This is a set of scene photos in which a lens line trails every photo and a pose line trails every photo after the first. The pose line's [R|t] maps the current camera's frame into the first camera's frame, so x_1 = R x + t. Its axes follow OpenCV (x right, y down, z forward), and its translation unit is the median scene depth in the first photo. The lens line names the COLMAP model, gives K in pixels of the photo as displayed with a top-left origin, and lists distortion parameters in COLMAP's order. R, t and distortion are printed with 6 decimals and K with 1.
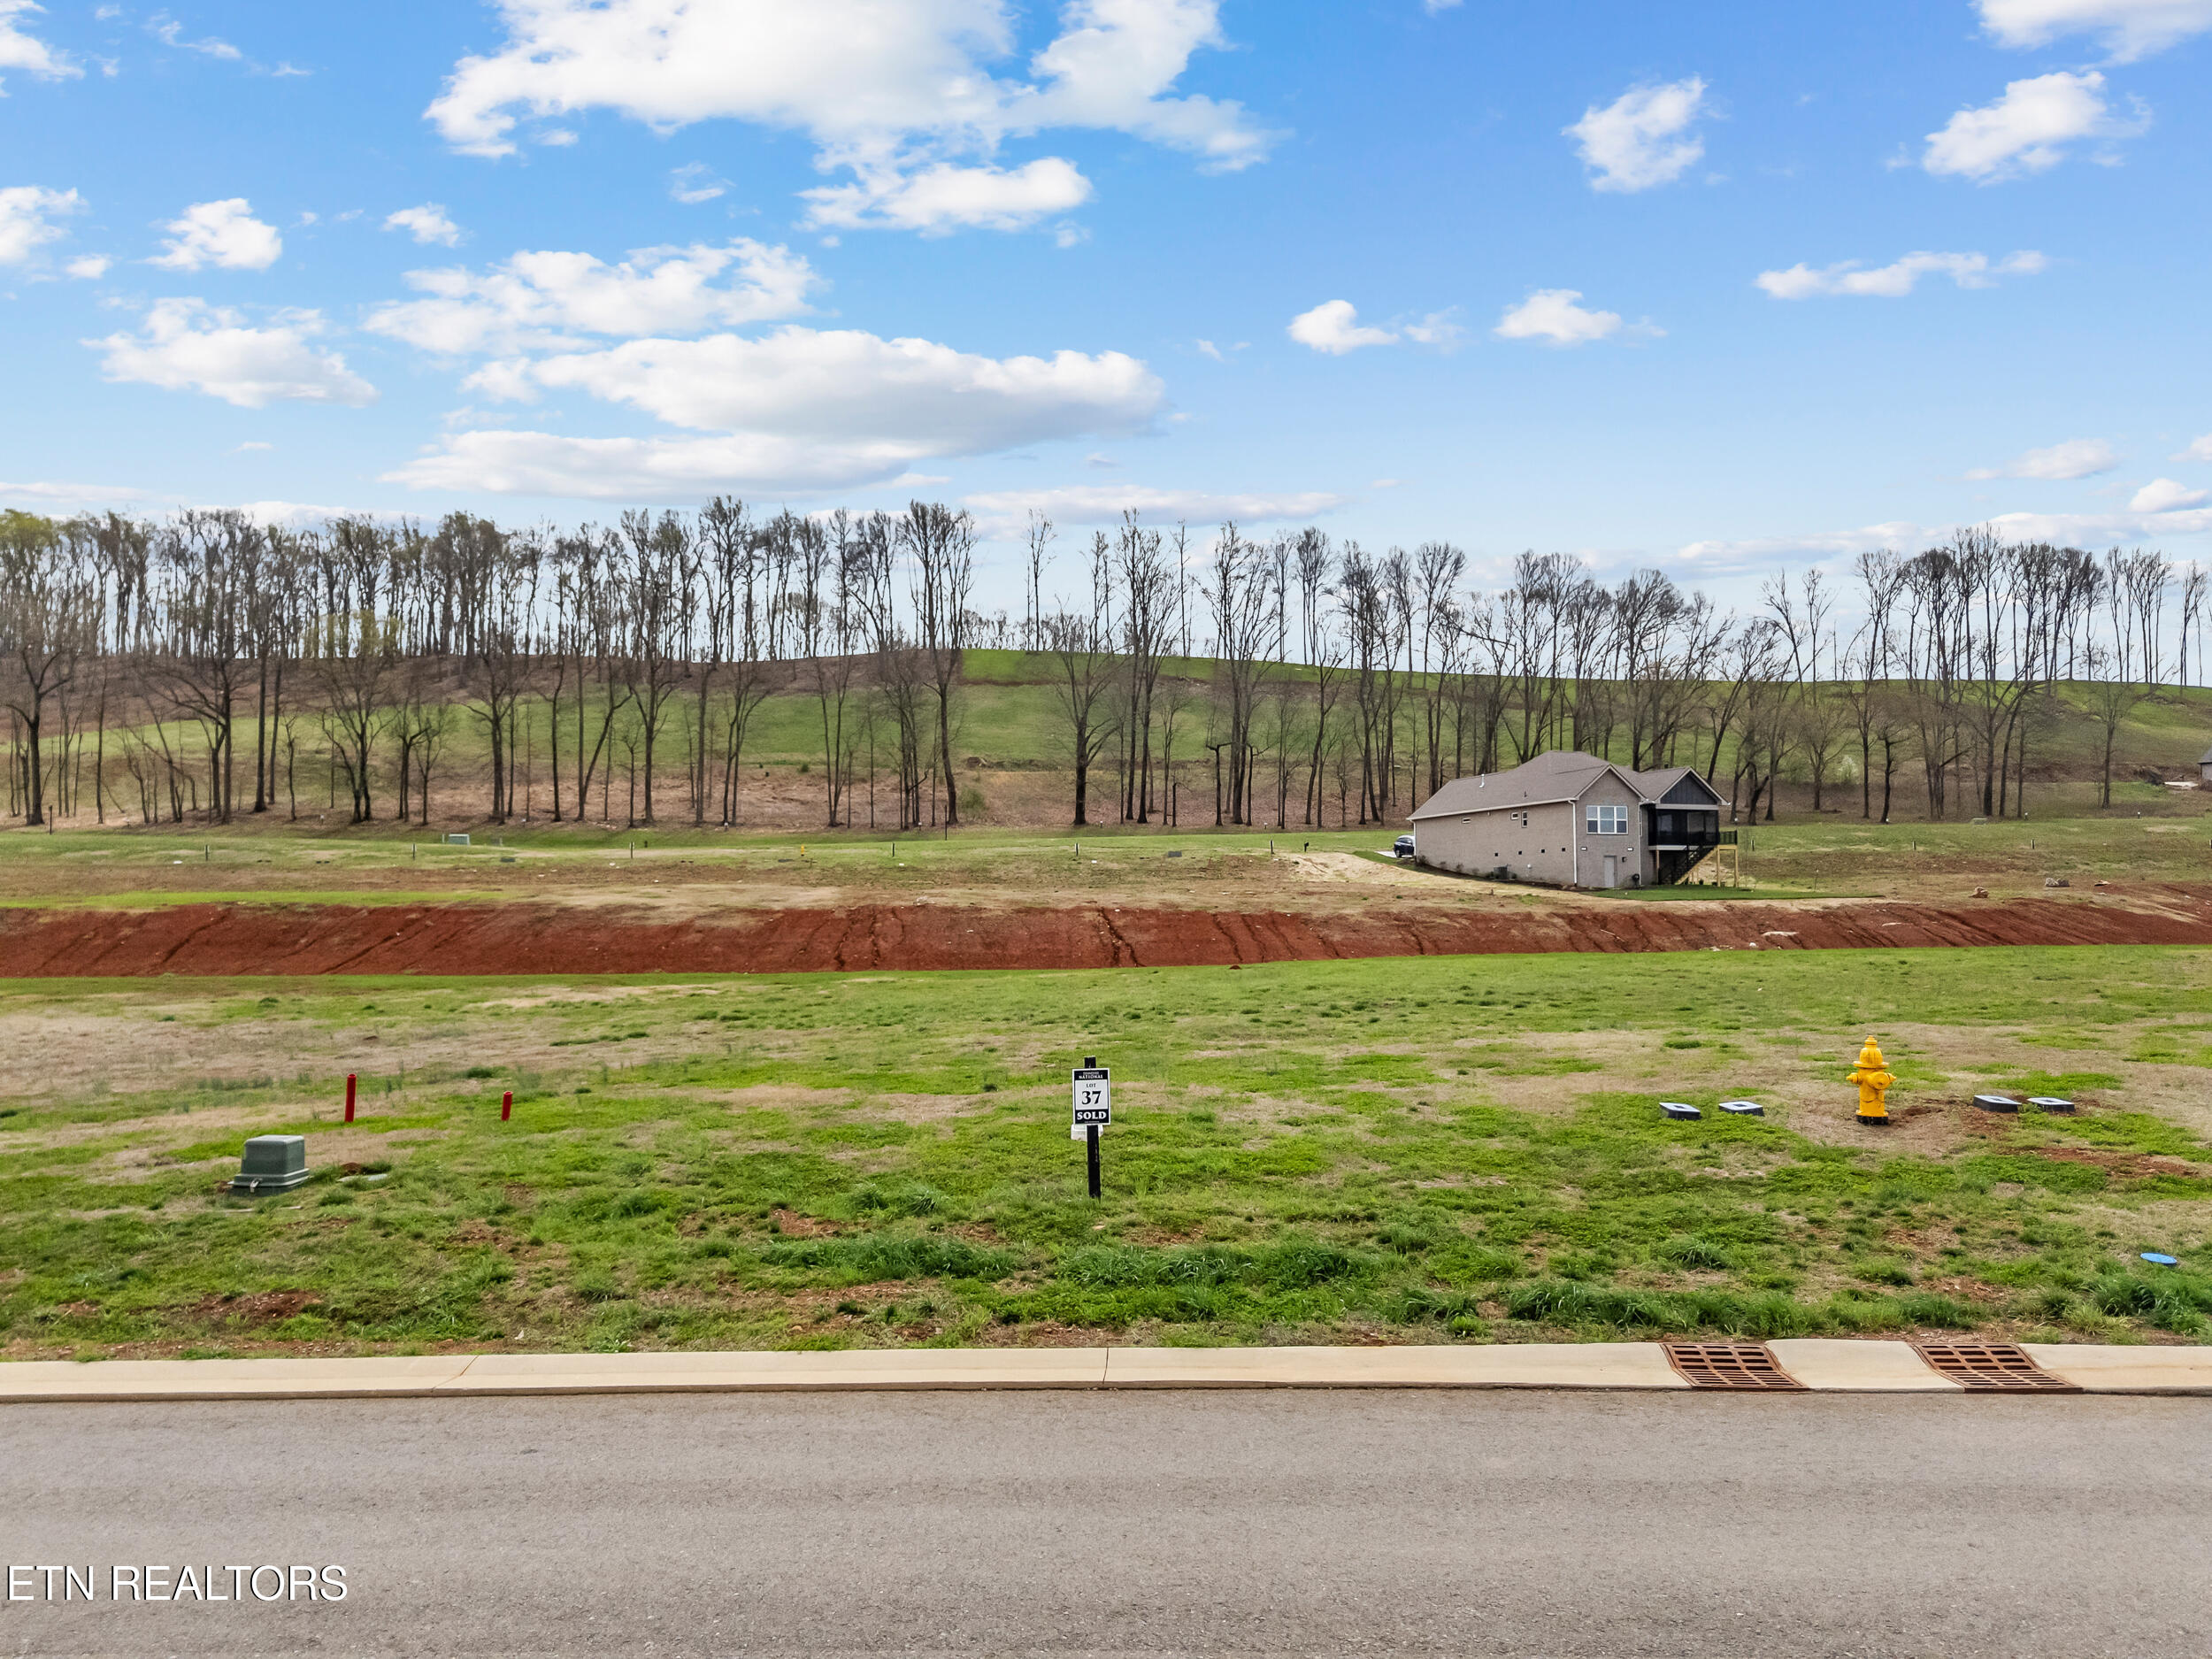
lens RADIAL K [[1631.3, 0, 1111.6], [0, 1631.3, 833.9], [0, 0, 1]] dist [0.061282, -0.047914]
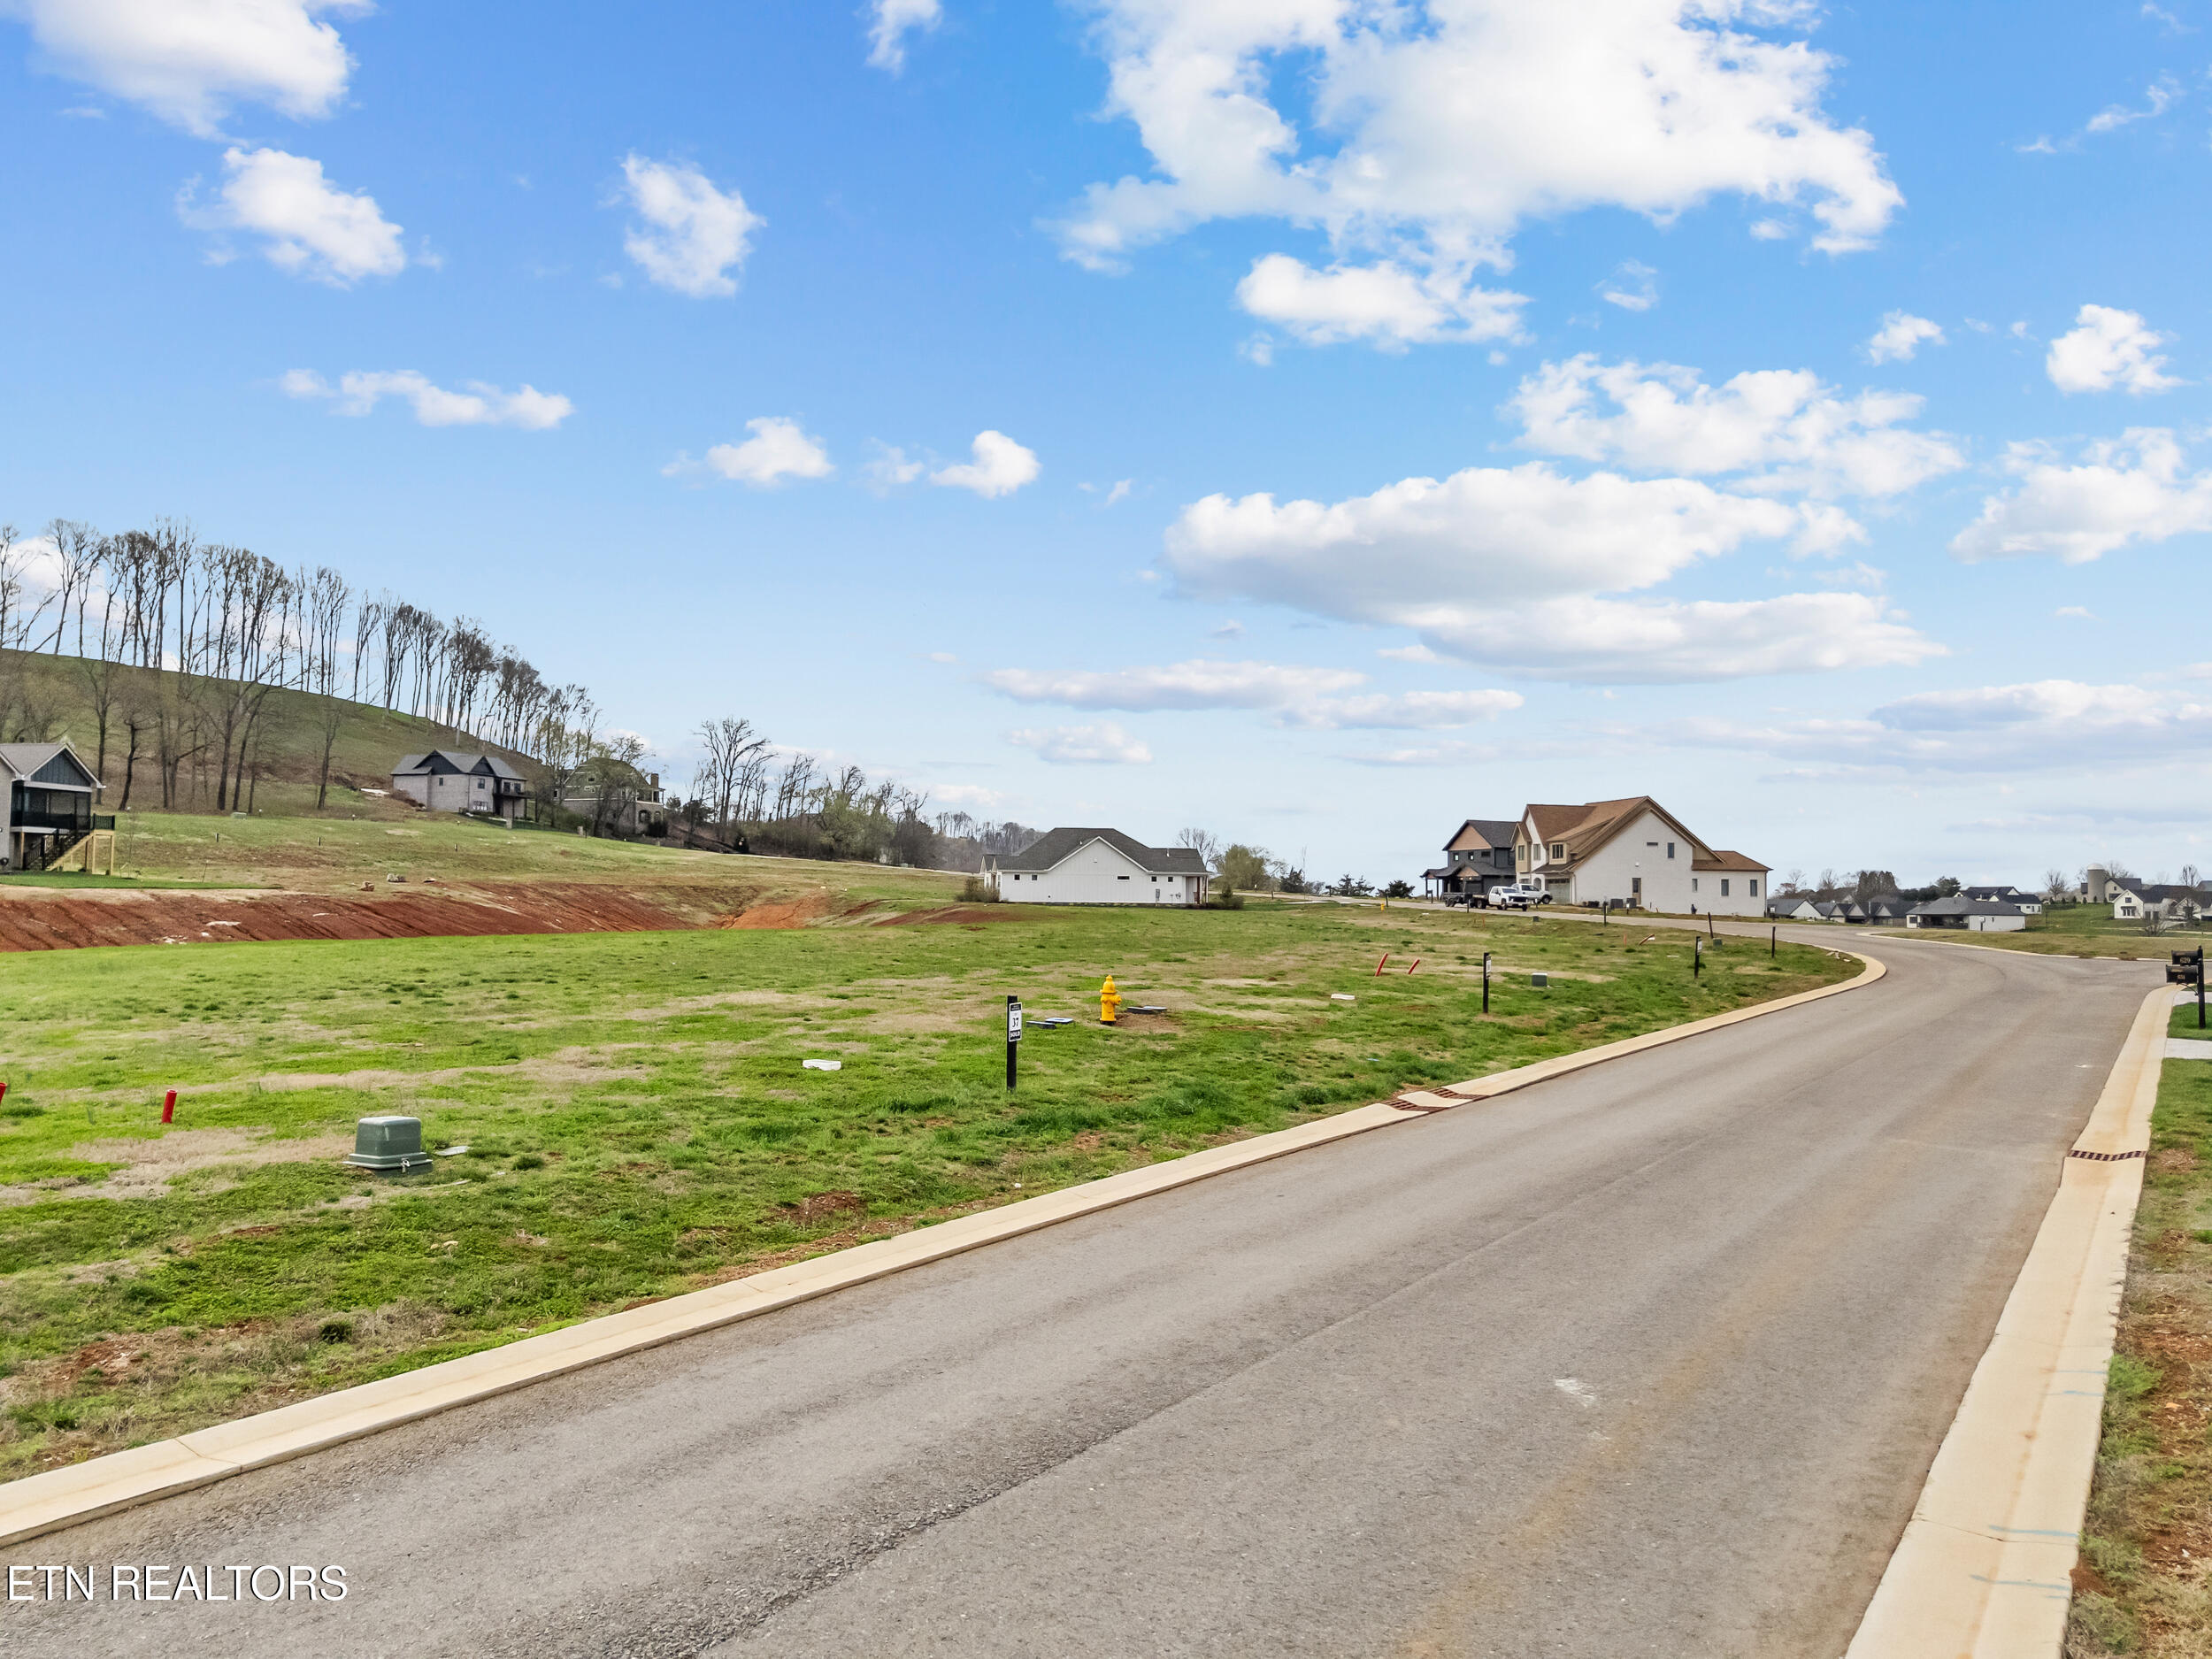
lens RADIAL K [[1631.3, 0, 1111.6], [0, 1631.3, 833.9], [0, 0, 1]] dist [0.061282, -0.047914]
pose [[0.525376, 0.047231, 0.849558, -0.092798], [-0.049638, 0.998459, -0.024812, 0.002796], [-0.849421, -0.029135, 0.526911, 0.014252]]
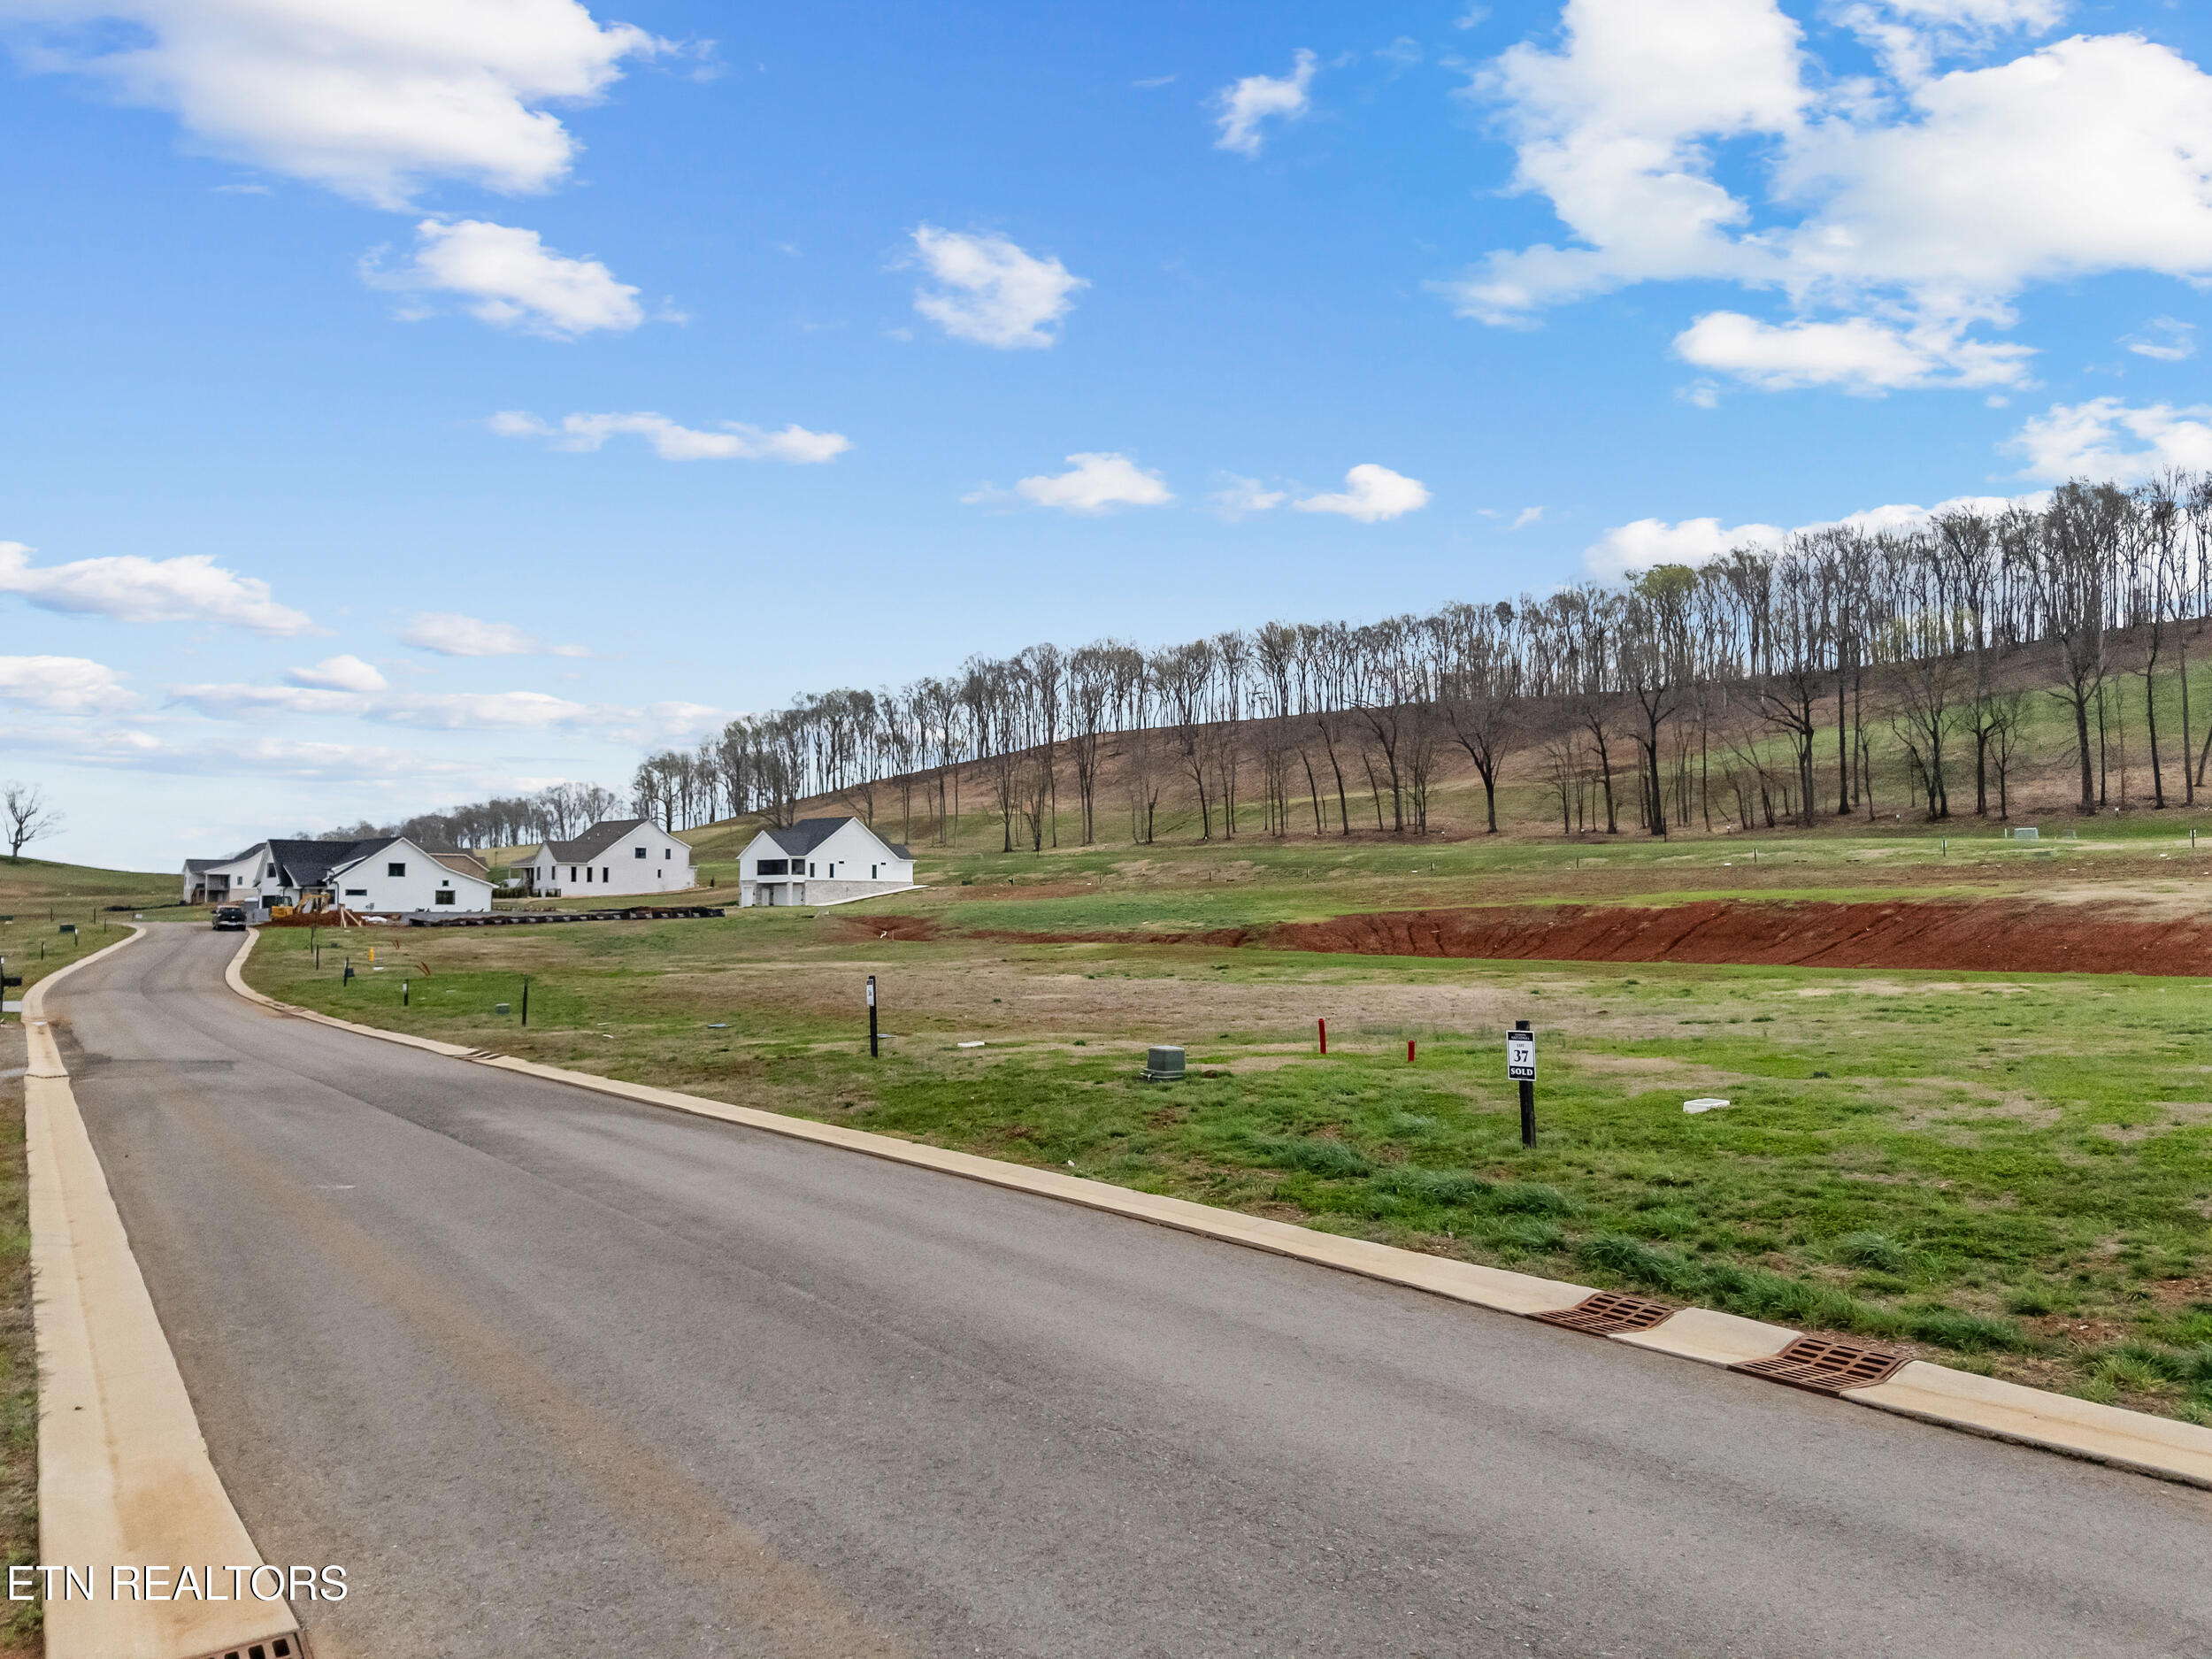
lens RADIAL K [[1631.3, 0, 1111.6], [0, 1631.3, 833.9], [0, 0, 1]] dist [0.061282, -0.047914]
pose [[0.591617, -0.039104, -0.805271, 0.053424], [0.039586, 0.999027, -0.019430, 0.001208], [0.805247, -0.020382, 0.592589, 0.006553]]
